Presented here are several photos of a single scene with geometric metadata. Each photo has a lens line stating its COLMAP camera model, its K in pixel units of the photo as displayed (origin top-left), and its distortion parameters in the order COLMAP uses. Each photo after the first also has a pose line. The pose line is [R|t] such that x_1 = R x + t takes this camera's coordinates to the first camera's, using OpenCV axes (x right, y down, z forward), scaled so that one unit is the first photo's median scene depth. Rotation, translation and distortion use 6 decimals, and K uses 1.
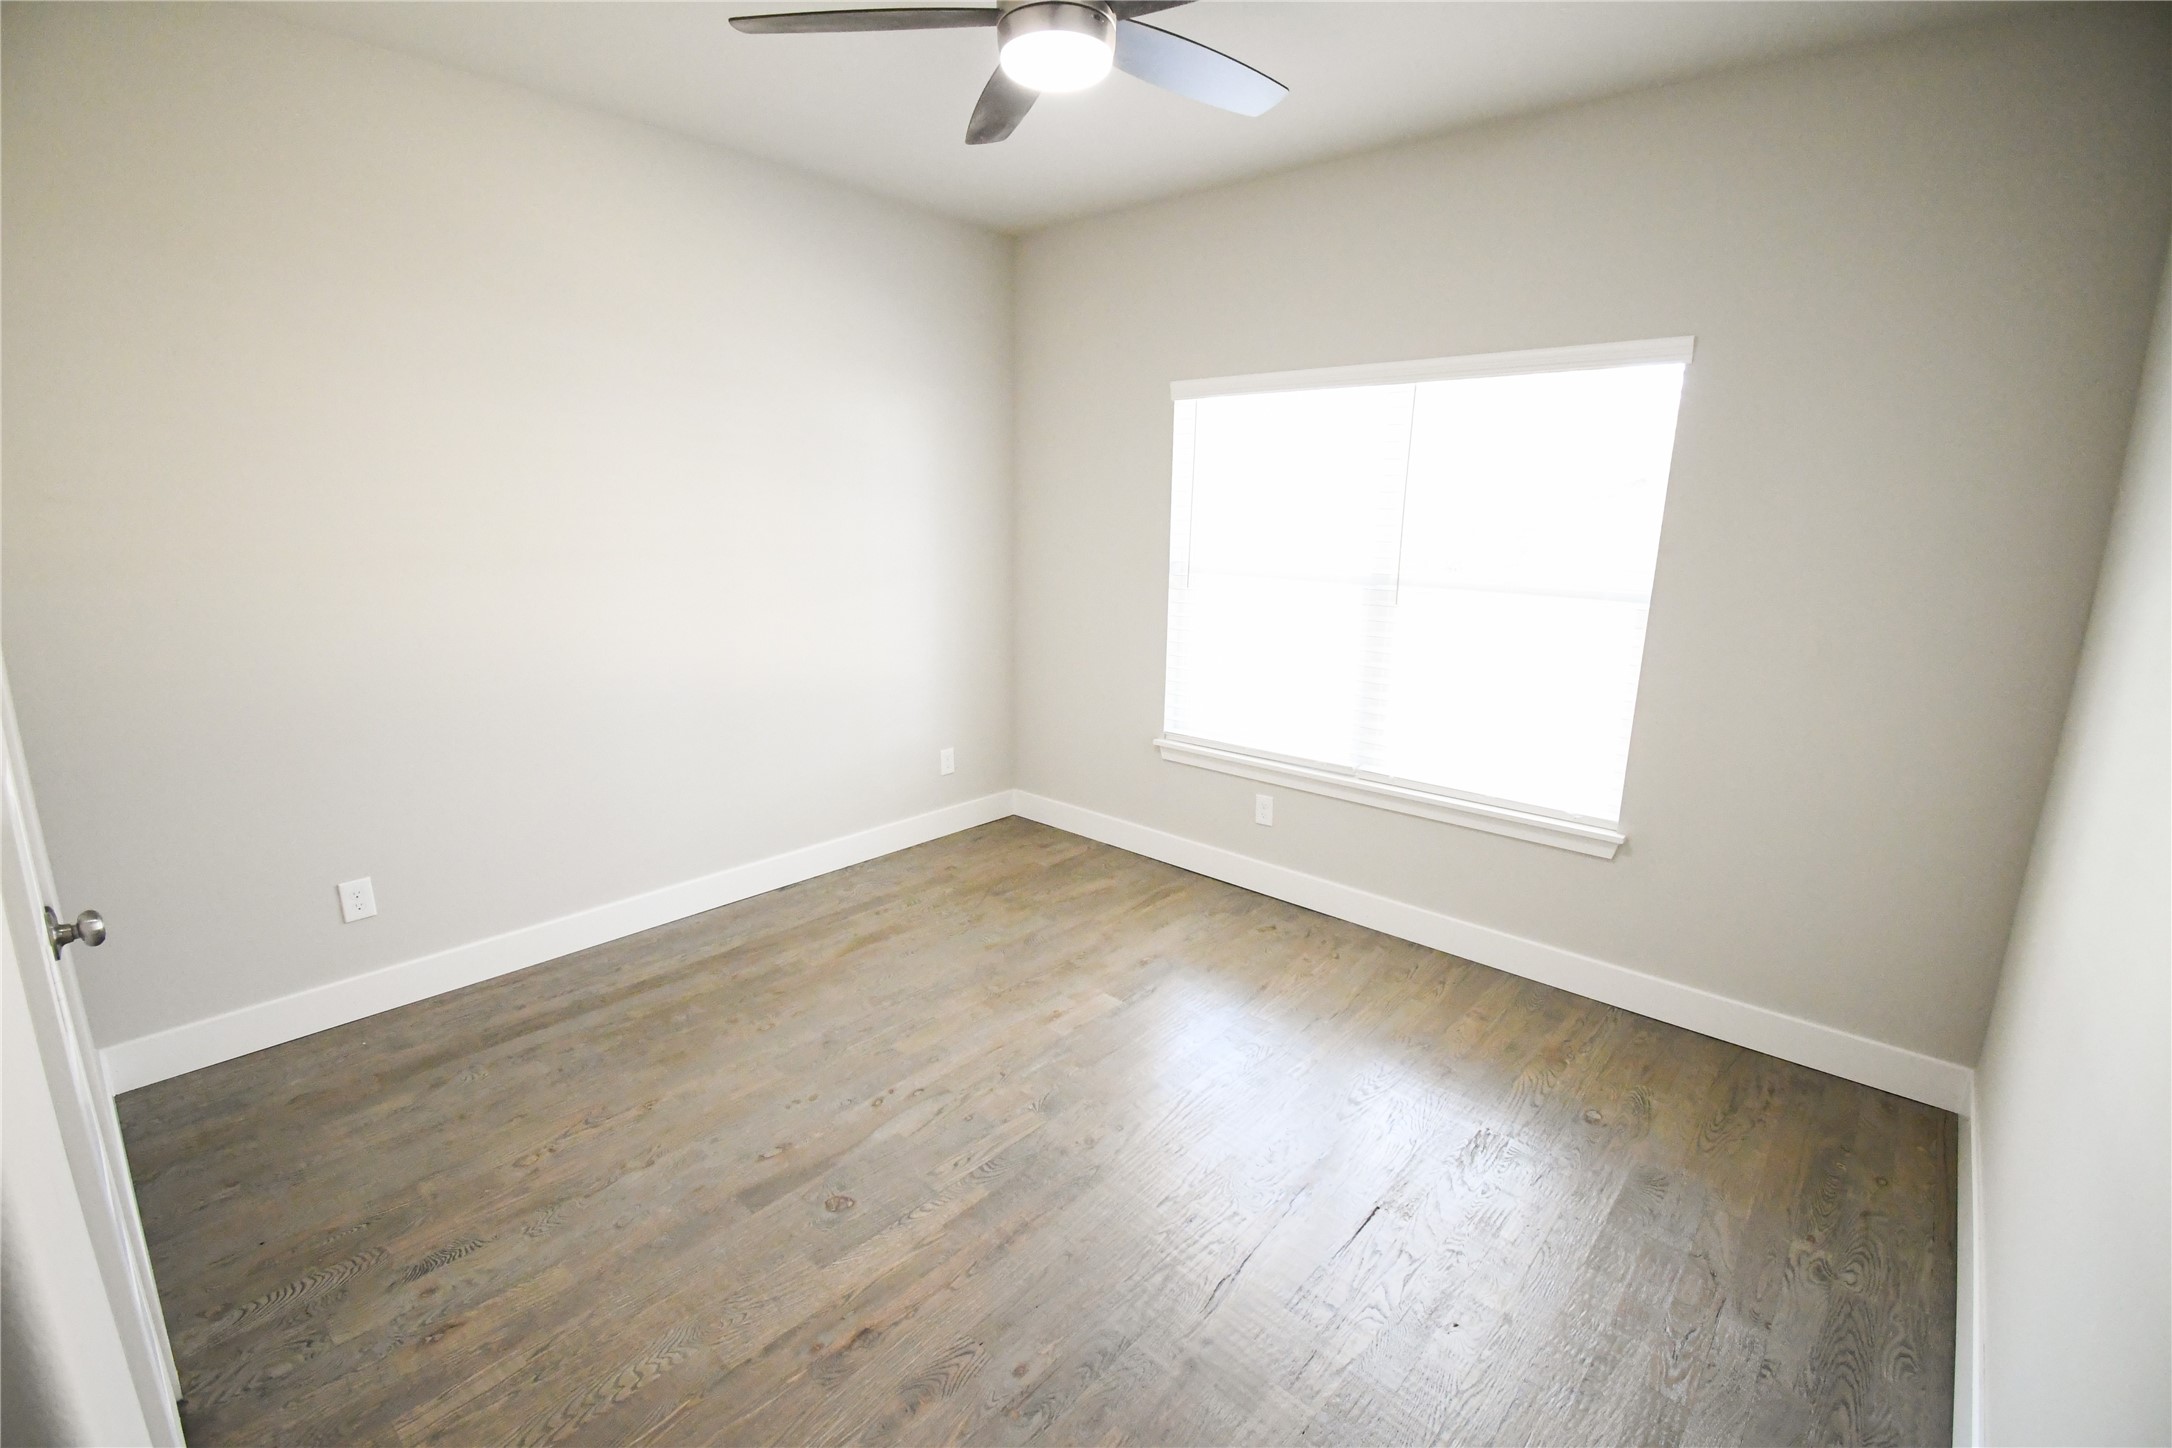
lens RADIAL K [[964.4, 0, 1086.0], [0, 964.4, 724.0], [0, 0, 1]] dist [0.030745, -0.025864]
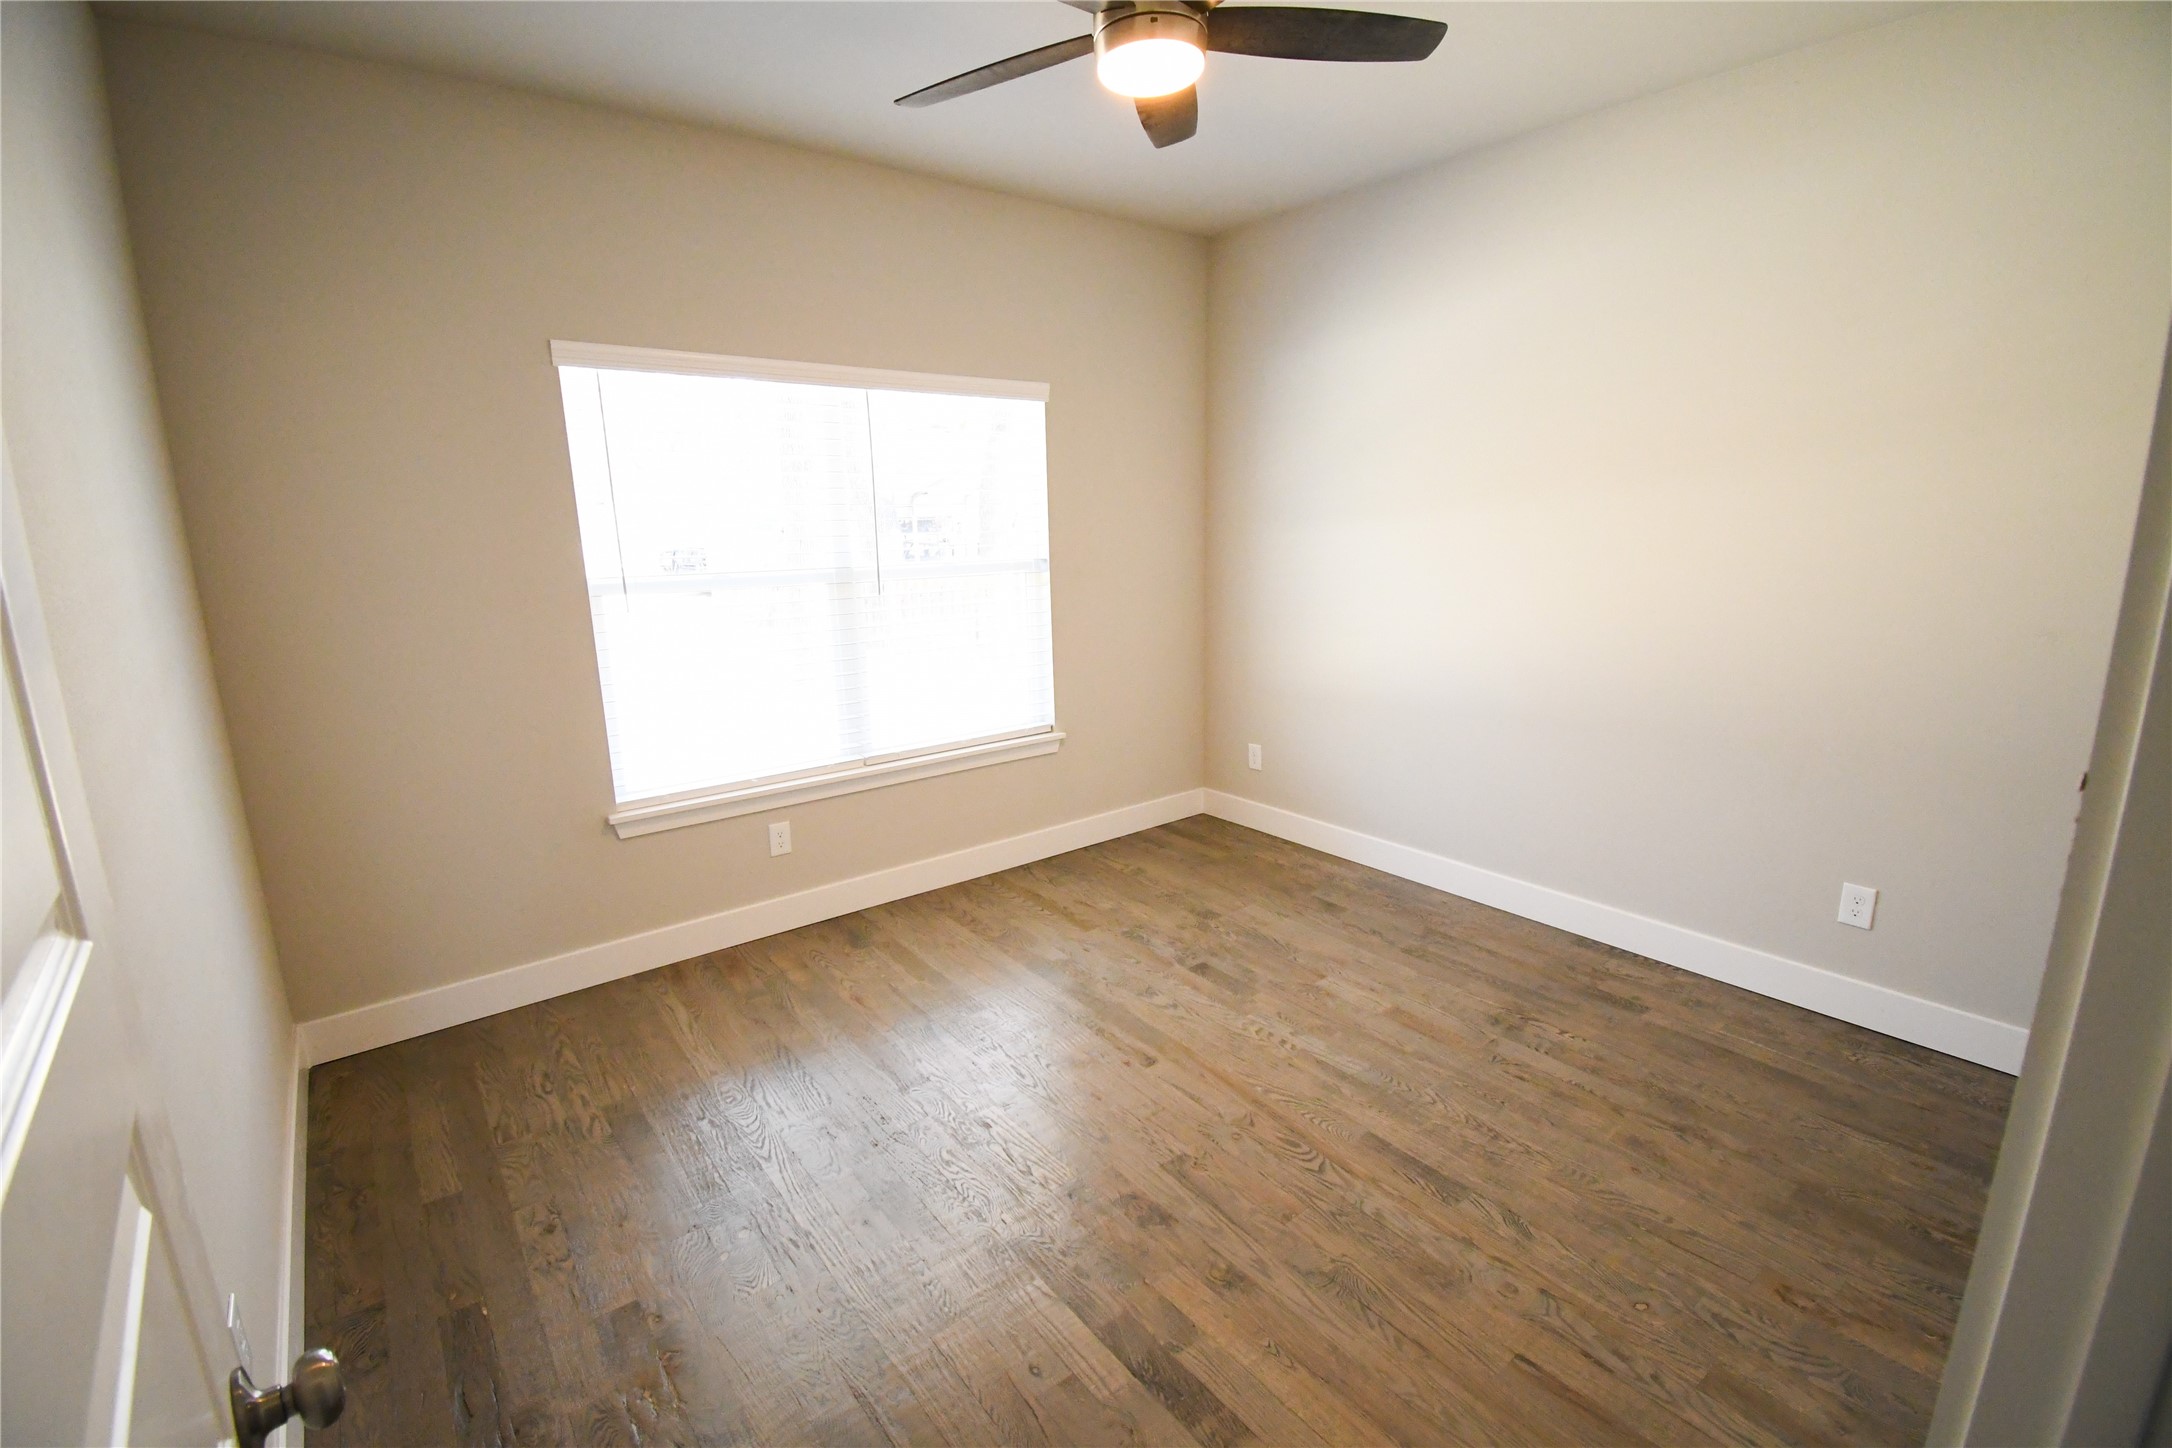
lens RADIAL K [[964.4, 0, 1086.0], [0, 964.4, 724.0], [0, 0, 1]] dist [0.030745, -0.025864]
pose [[0.173820, -0.232594, 0.956915, -0.724963], [0.227714, 0.954865, 0.190732, -0.144865], [-0.958088, 0.184750, 0.218939, 0.594453]]
